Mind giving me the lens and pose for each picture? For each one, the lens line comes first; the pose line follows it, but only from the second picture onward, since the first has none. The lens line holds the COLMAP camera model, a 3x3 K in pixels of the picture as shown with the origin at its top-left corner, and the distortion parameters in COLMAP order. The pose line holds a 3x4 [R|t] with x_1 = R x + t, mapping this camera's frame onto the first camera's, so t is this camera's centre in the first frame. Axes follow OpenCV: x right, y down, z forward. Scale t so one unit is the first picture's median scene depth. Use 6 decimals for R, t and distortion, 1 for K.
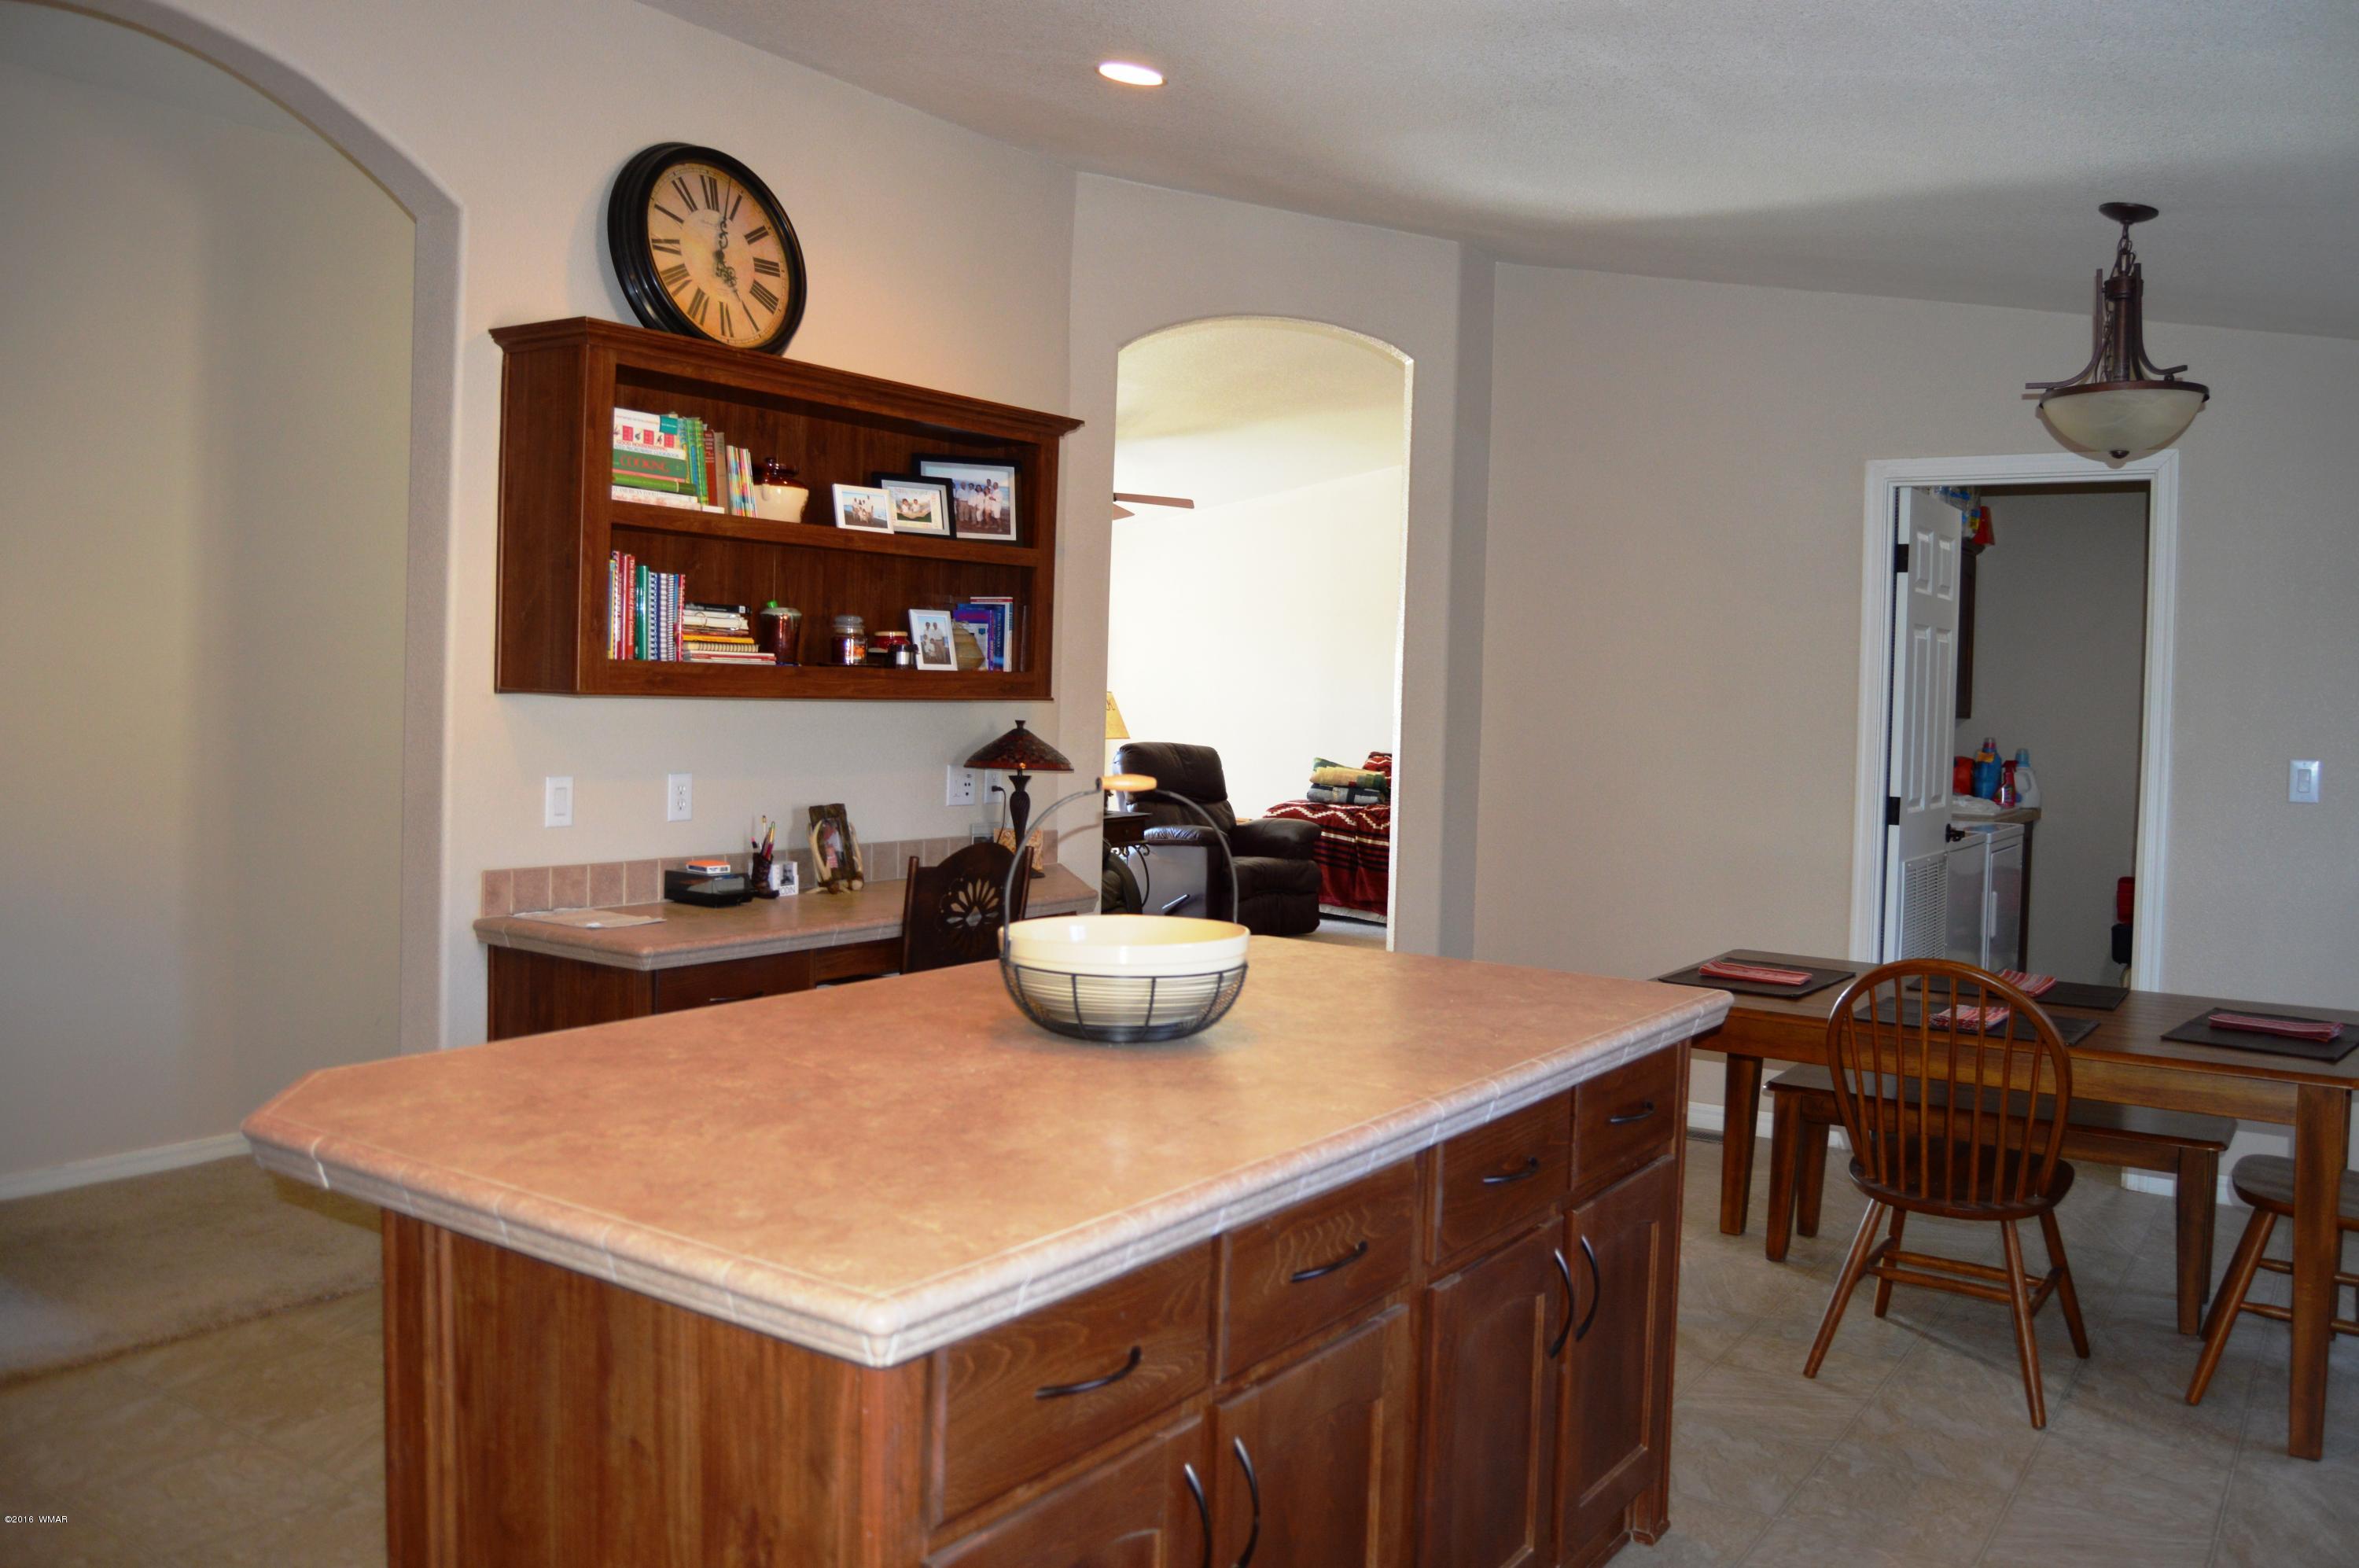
lens RADIAL K [[1886.6, 0, 1184.1], [0, 1886.6, 738.2], [0, 0, 1]] dist [-0.059241, 0.001428]
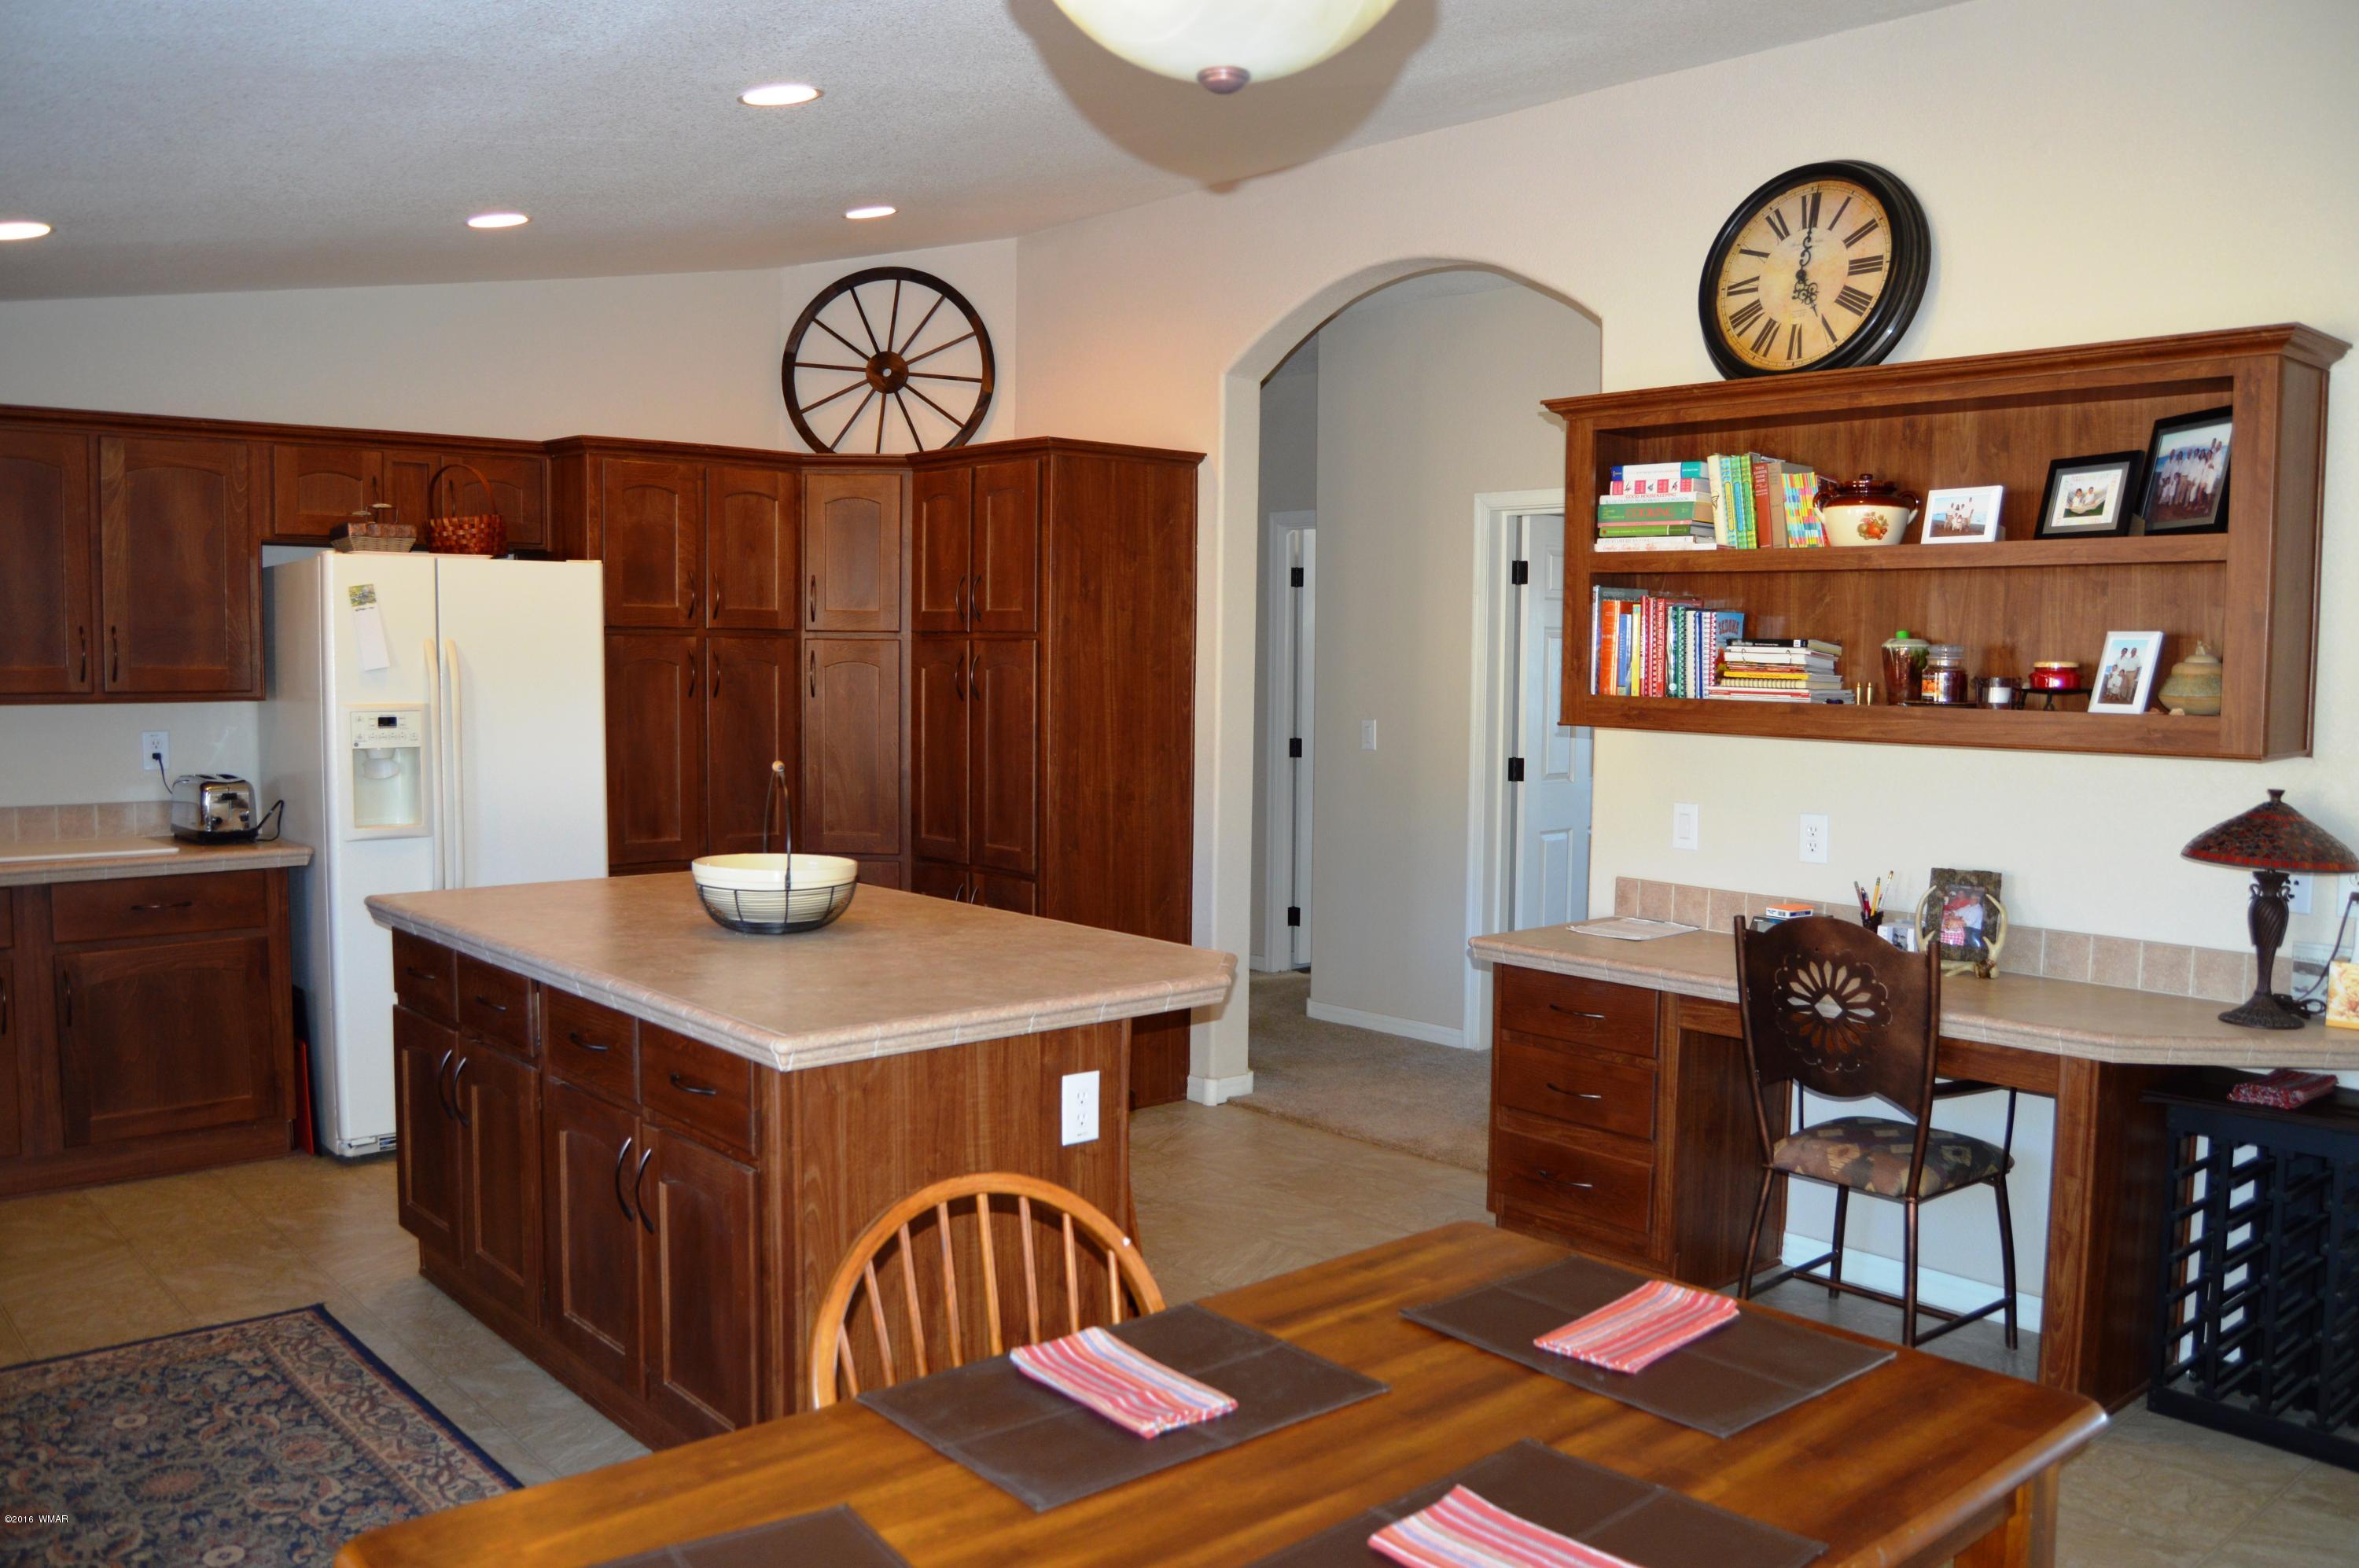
lens RADIAL K [[1874.5, 0, 1188.6], [0, 1874.5, 793.3], [0, 0, 1]] dist [-0.086461, 0.010348]
pose [[-0.242378, 0.044997, -0.969138, 0.733576], [-0.045534, 0.997295, 0.057692, -0.032284], [0.969113, 0.058112, -0.239674, 0.909768]]
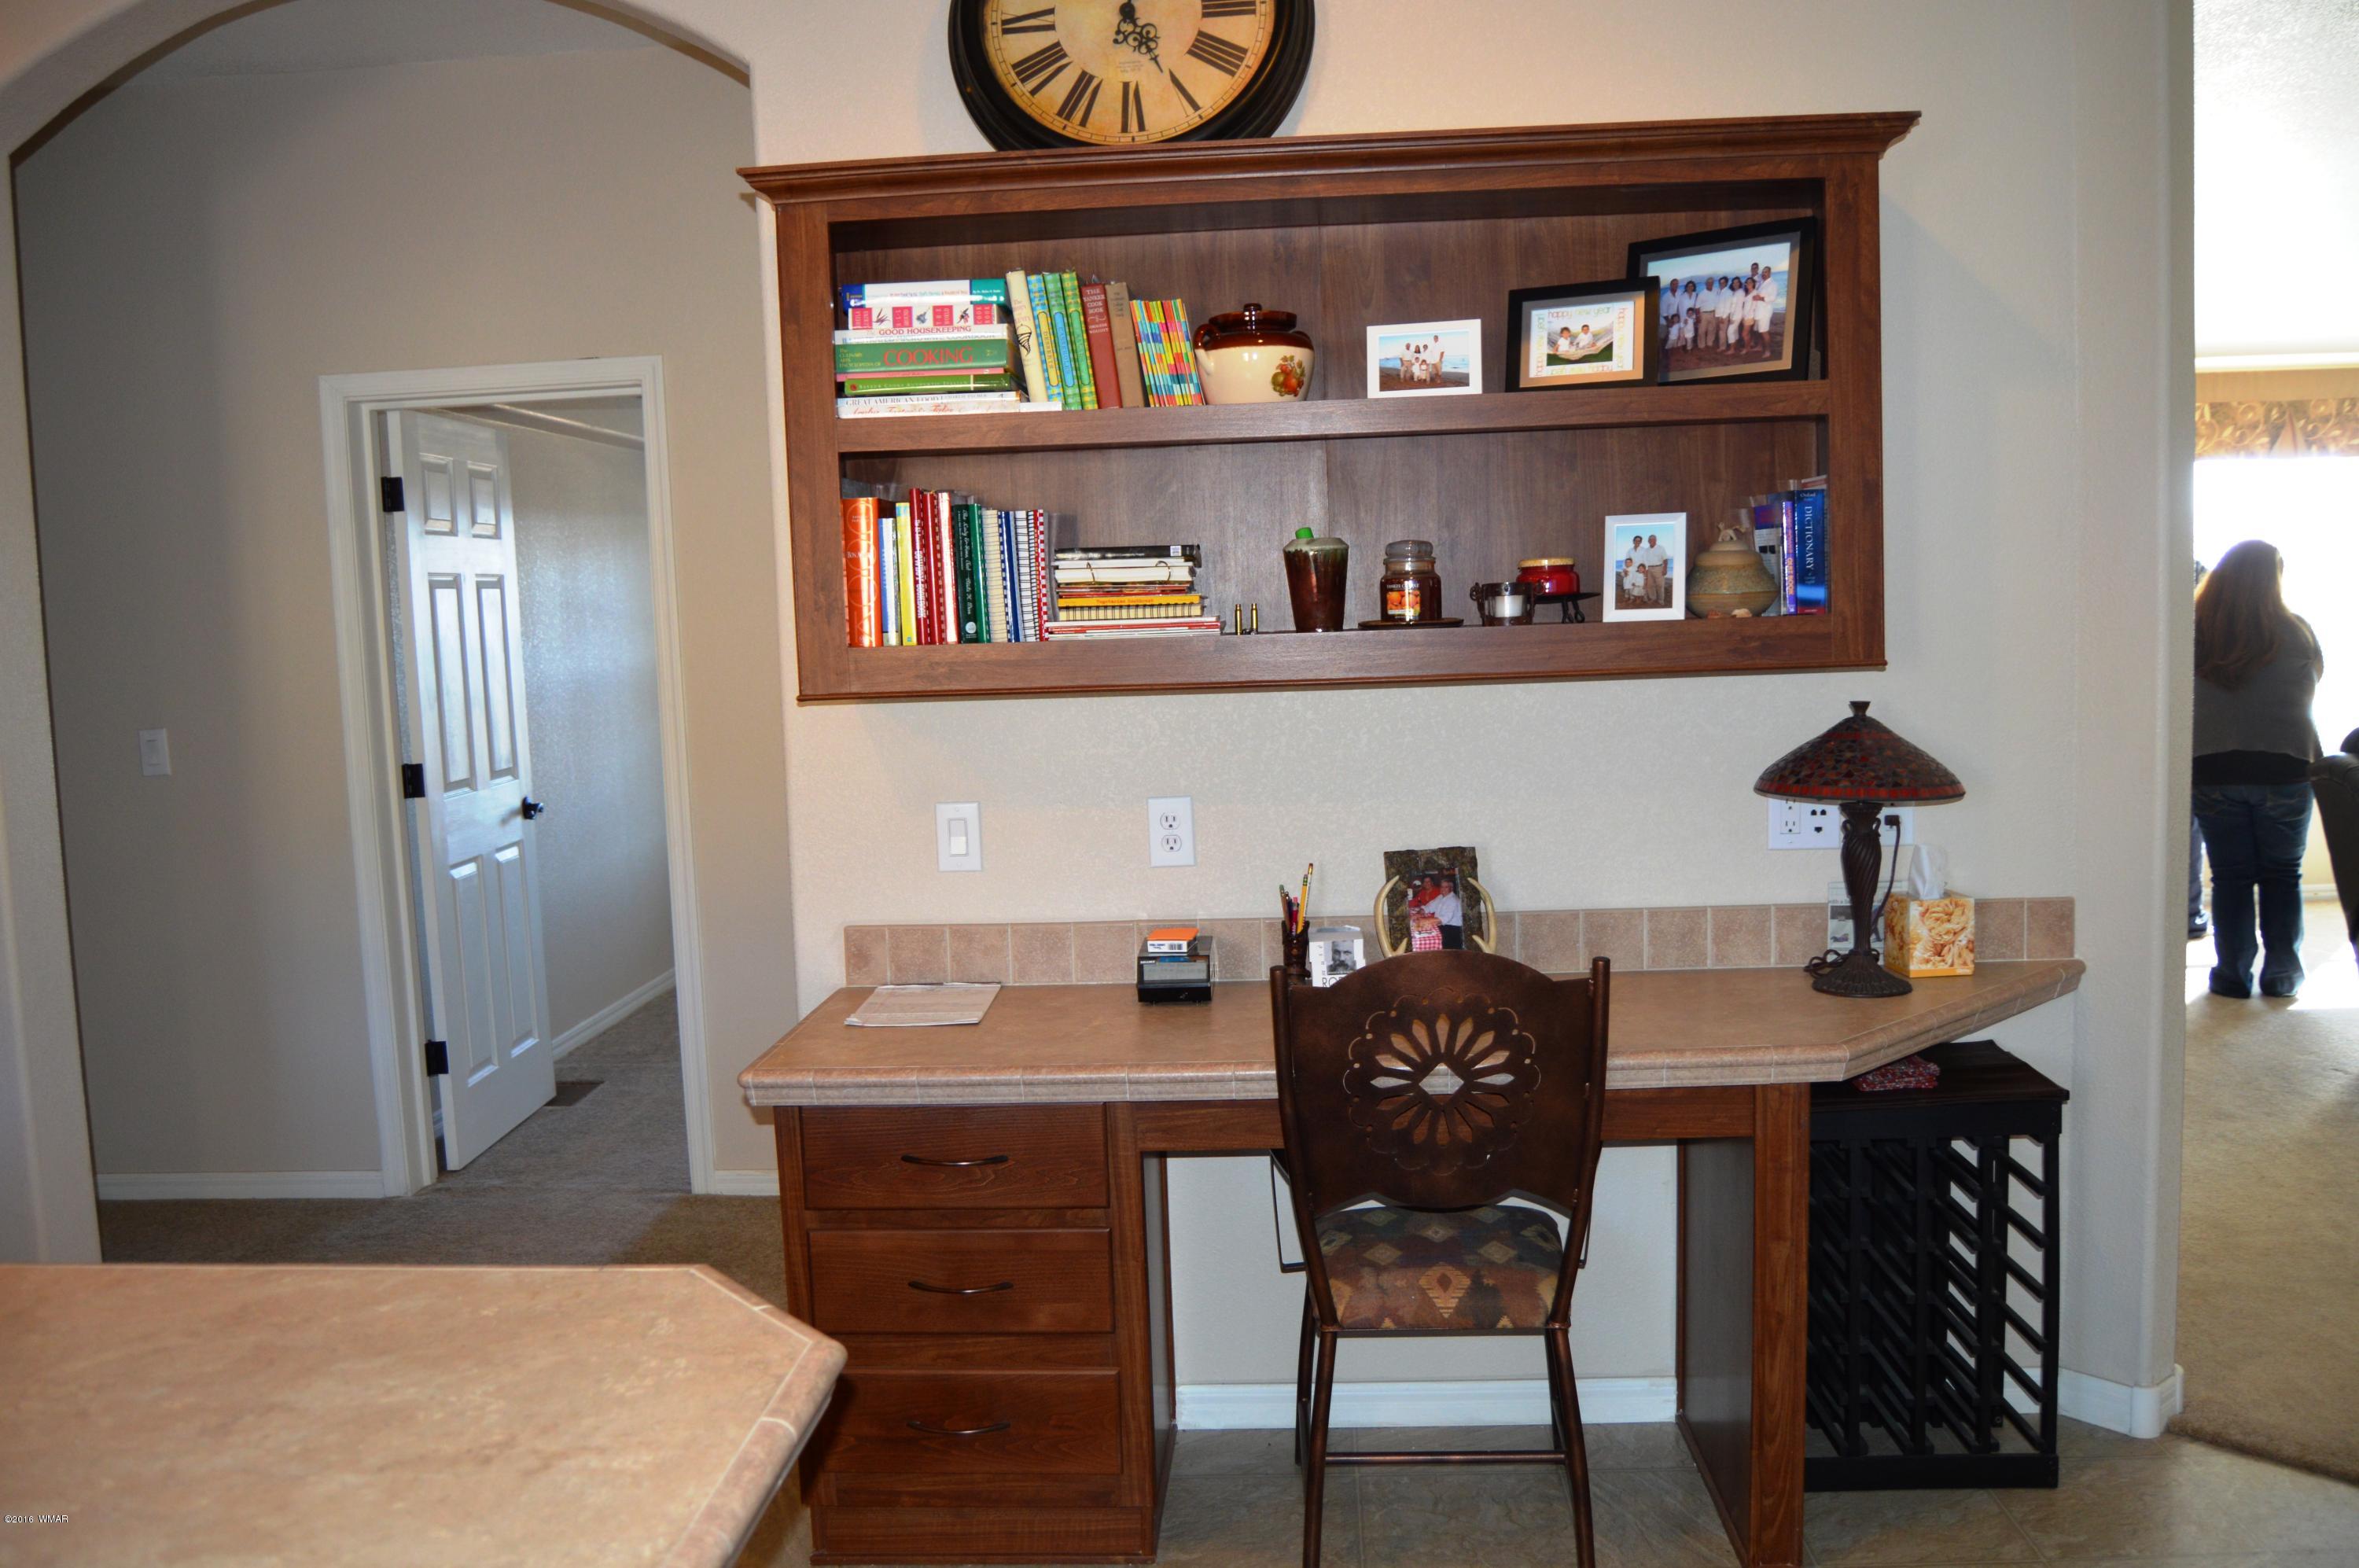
lens RADIAL K [[1851.4, 0, 1187.9], [0, 1851.4, 784.1], [0, 0, 1]] dist [-0.092651, 0.001507]
pose [[0.512463, 0.040396, -0.857758, 0.307930], [0.026279, 0.997687, 0.062687, -0.027551], [0.858307, -0.054666, 0.510216, 0.659591]]
